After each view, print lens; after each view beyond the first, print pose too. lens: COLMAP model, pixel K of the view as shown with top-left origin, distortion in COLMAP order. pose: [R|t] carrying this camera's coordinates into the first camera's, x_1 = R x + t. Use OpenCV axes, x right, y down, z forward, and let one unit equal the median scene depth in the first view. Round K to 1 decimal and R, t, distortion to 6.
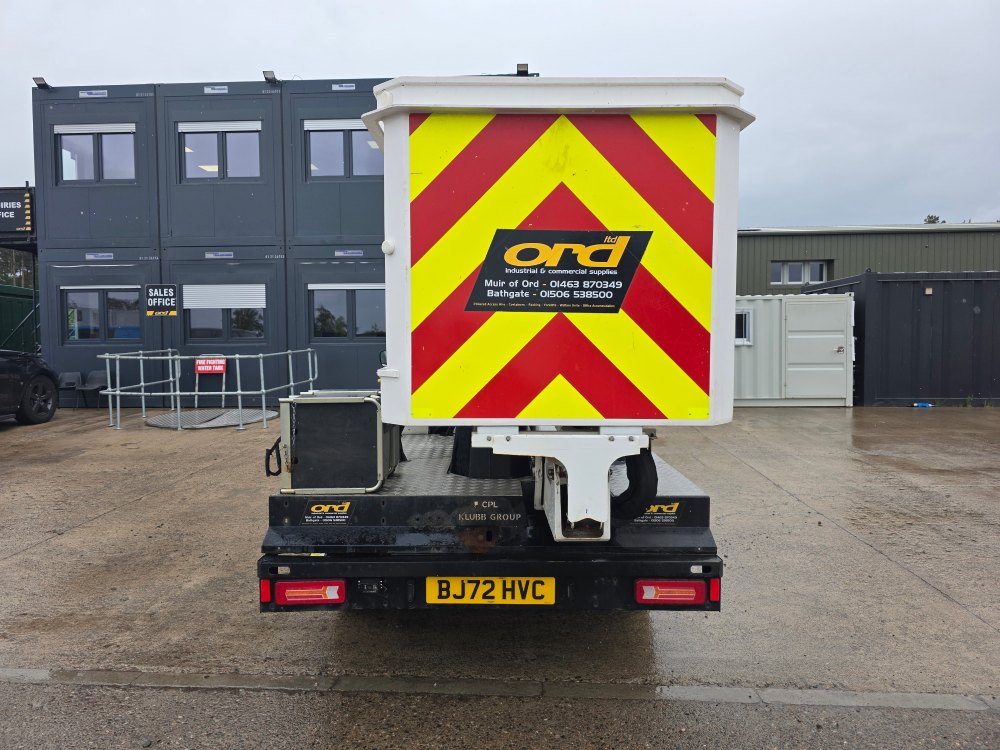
lens RADIAL K [[663.6, 0, 497.6], [0, 663.6, 371.3], [0, 0, 1]] dist [0.042188, -0.030849]
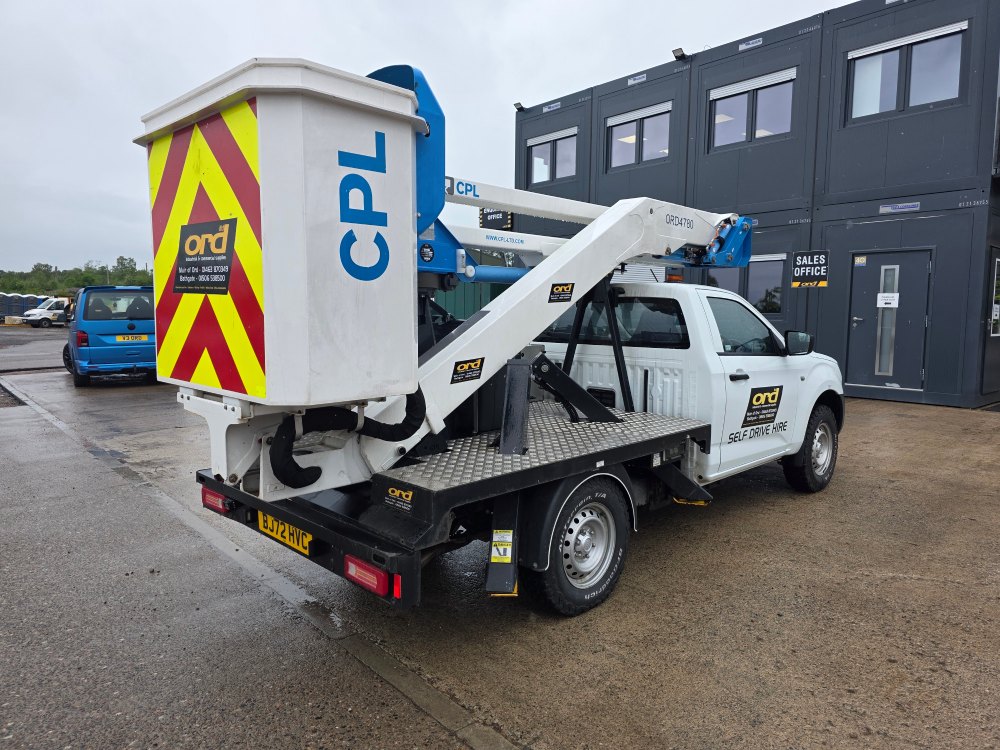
lens RADIAL K [[663.6, 0, 502.6], [0, 663.6, 374.5], [0, 0, 1]] dist [0.042188, -0.030849]
pose [[0.714176, 0.078741, -0.695523, 0.207304], [-0.049353, 0.996844, 0.062177, -0.007507], [0.698224, -0.010079, 0.715809, 0.083915]]
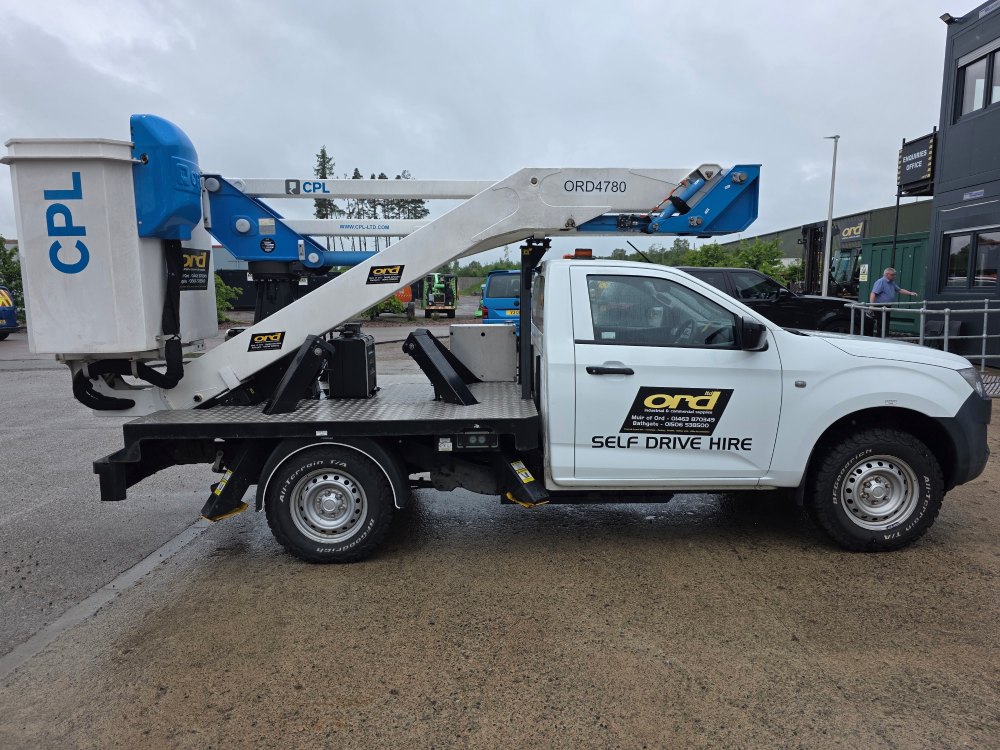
lens RADIAL K [[663.6, 0, 503.1], [0, 663.6, 377.5], [0, 0, 1]] dist [0.042188, -0.030849]
pose [[0.030206, 0.144384, -0.989061, 0.335082], [-0.050283, 0.988479, 0.142764, -0.026108], [0.998278, 0.045420, 0.037118, 0.356664]]
